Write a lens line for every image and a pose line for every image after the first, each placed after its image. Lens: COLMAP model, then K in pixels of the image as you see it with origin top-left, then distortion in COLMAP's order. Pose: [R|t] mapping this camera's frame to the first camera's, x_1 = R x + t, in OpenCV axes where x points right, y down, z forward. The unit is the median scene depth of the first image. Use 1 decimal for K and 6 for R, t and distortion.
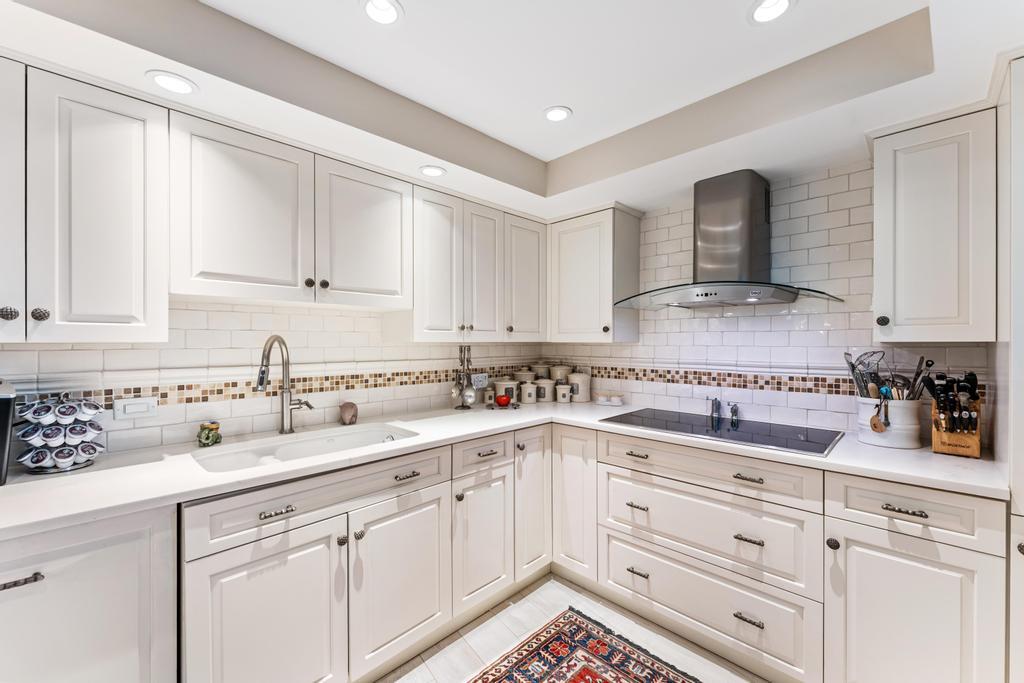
lens RADIAL K [[412.6, 0, 512.0], [0, 412.6, 341.5], [0, 0, 1]] dist [-0.001633, -0.000340]
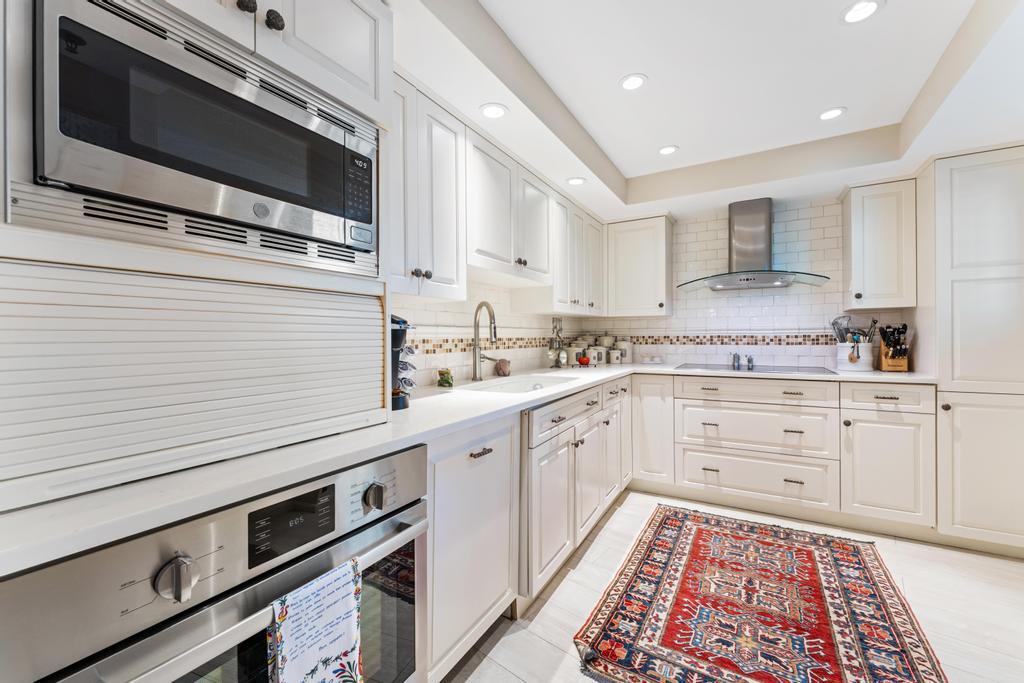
lens RADIAL K [[413.0, 0, 510.6], [0, 413.0, 335.4], [0, 0, 1]] dist [-0.000156, -0.000049]
pose [[0.968247, -0.007254, 0.249891, -0.812012], [0.007511, 0.999972, -0.000074, 0.090611], [-0.249884, 0.001949, 0.968274, -0.259168]]
